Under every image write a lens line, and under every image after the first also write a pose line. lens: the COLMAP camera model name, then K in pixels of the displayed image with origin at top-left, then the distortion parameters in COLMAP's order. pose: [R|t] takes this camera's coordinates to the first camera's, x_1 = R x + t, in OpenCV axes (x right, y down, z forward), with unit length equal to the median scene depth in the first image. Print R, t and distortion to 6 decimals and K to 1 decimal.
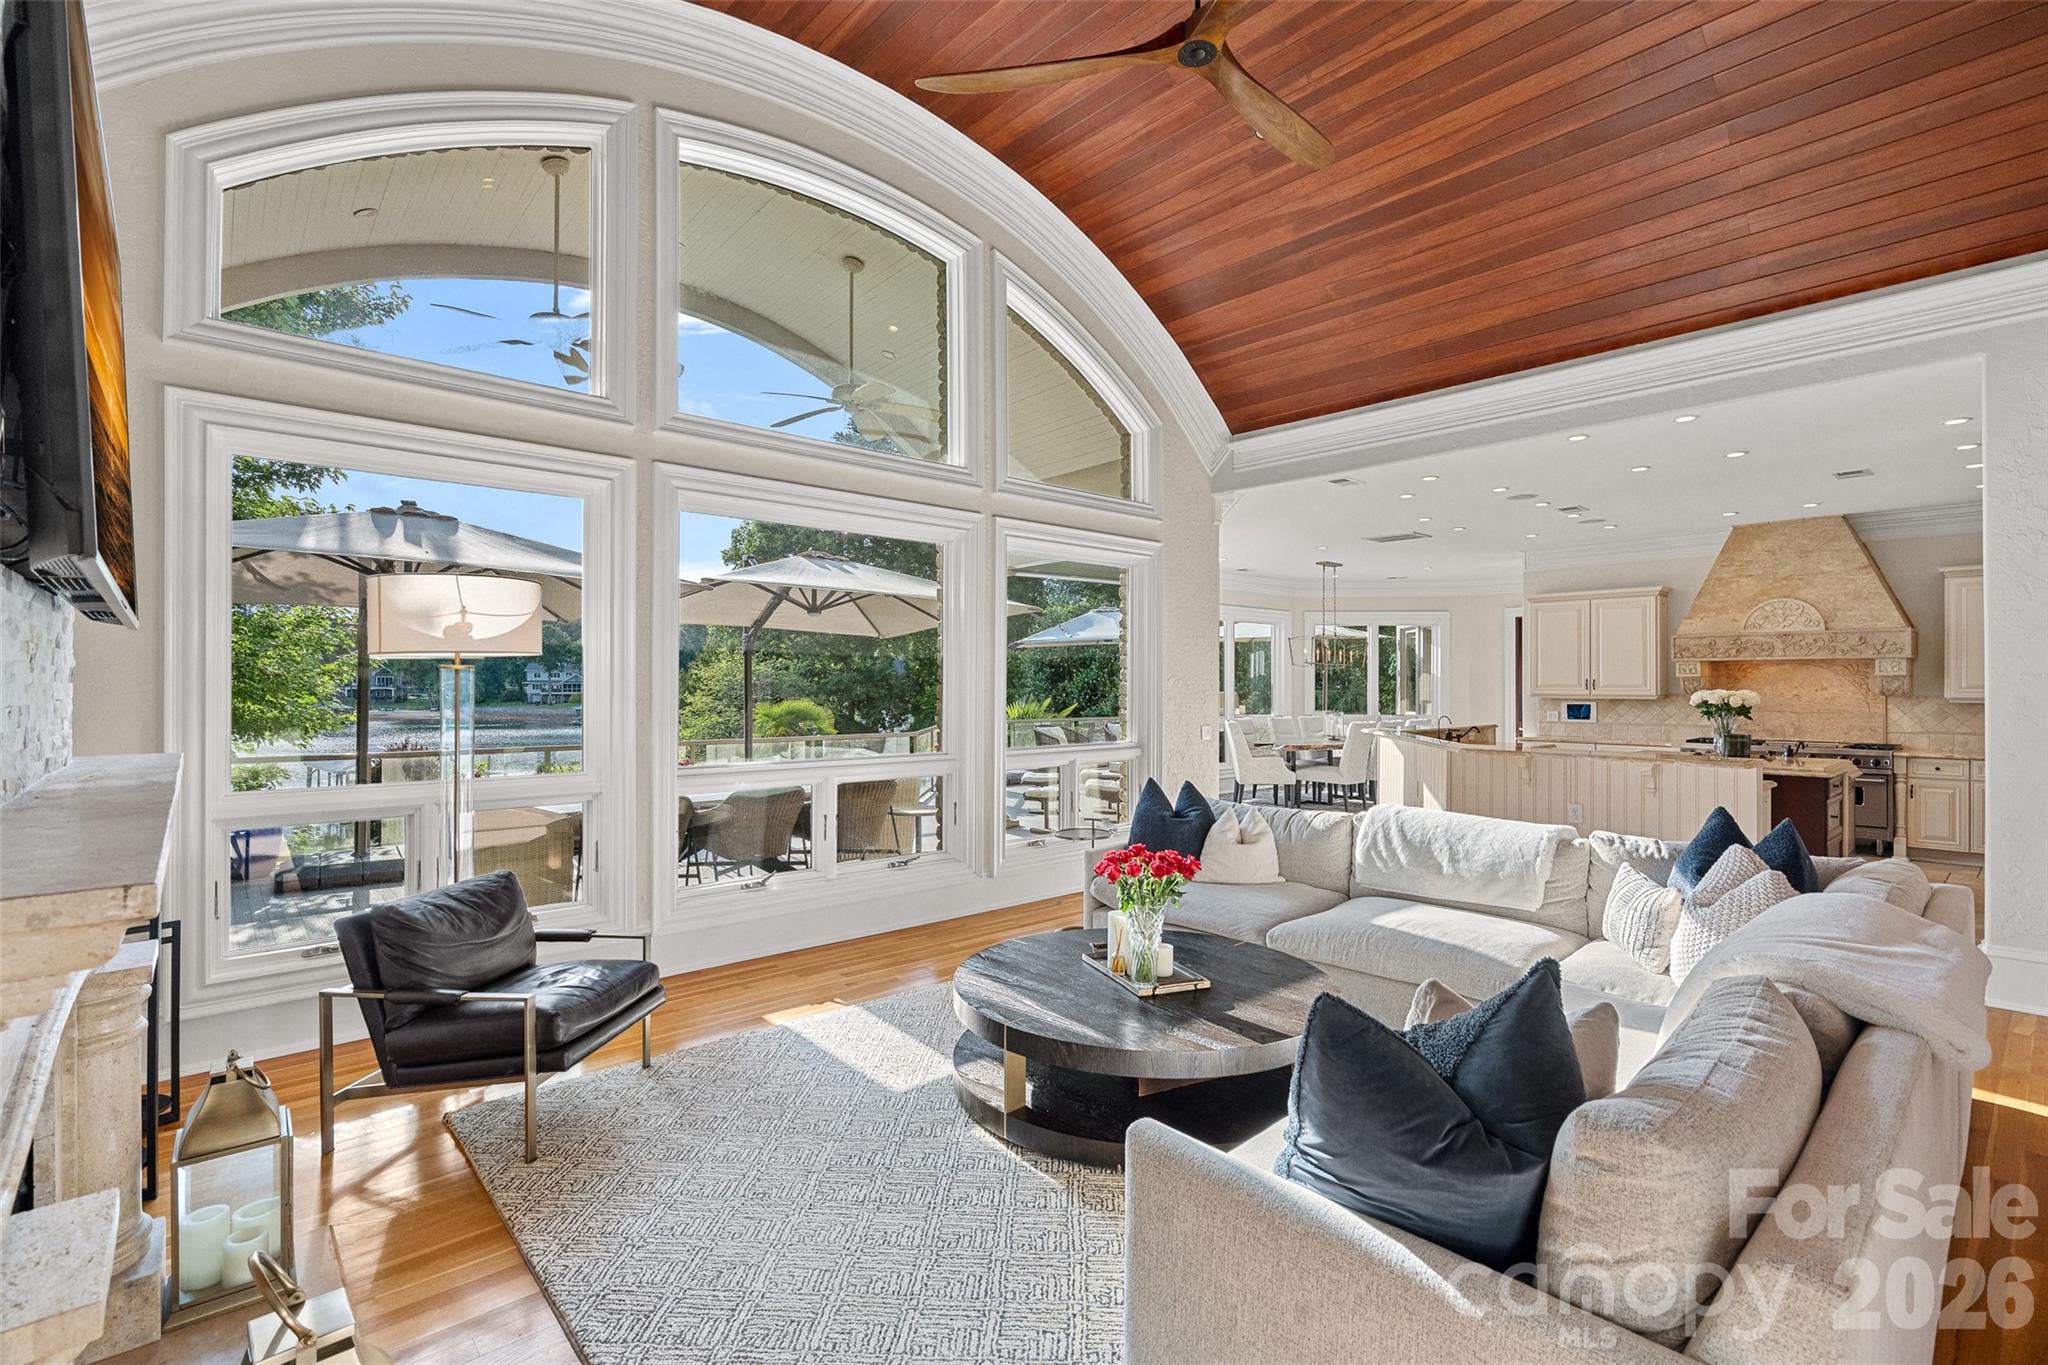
lens RADIAL K [[936.4, 0, 1034.1], [0, 936.4, 679.7], [0, 0, 1]] dist [0.002652, 0.000360]
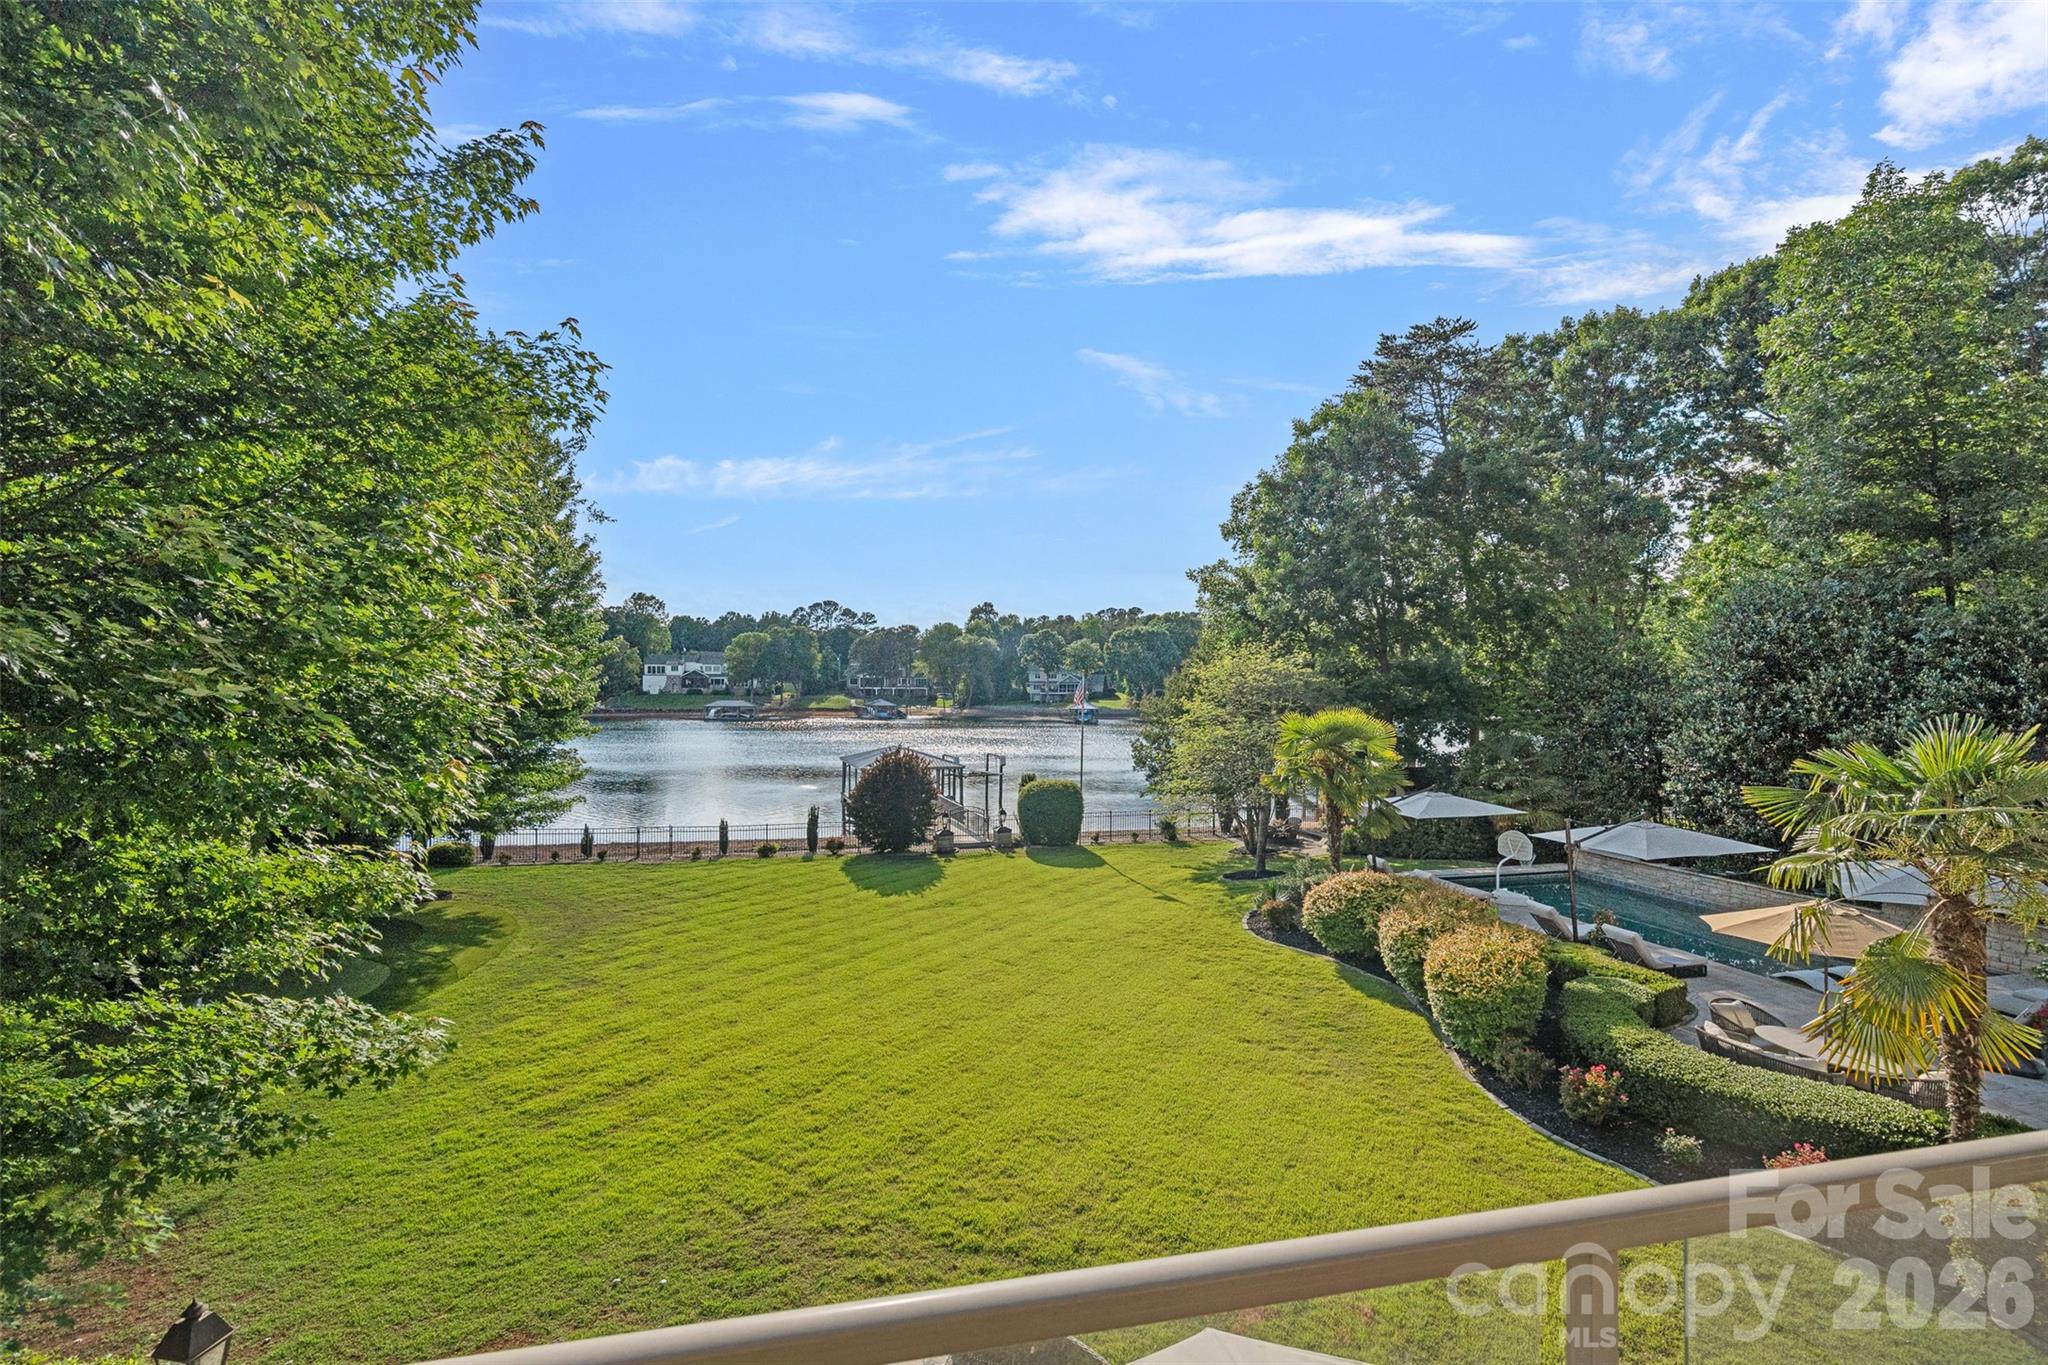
lens RADIAL K [[936.4, 0, 1035.6], [0, 936.4, 696.5], [0, 0, 1]] dist [0.002652, 0.000360]
pose [[0.881324, 0.002355, -0.472507, -0.116193], [0.006587, 0.999829, 0.017271, -0.002450], [0.472466, -0.018334, 0.881158, 0.261483]]
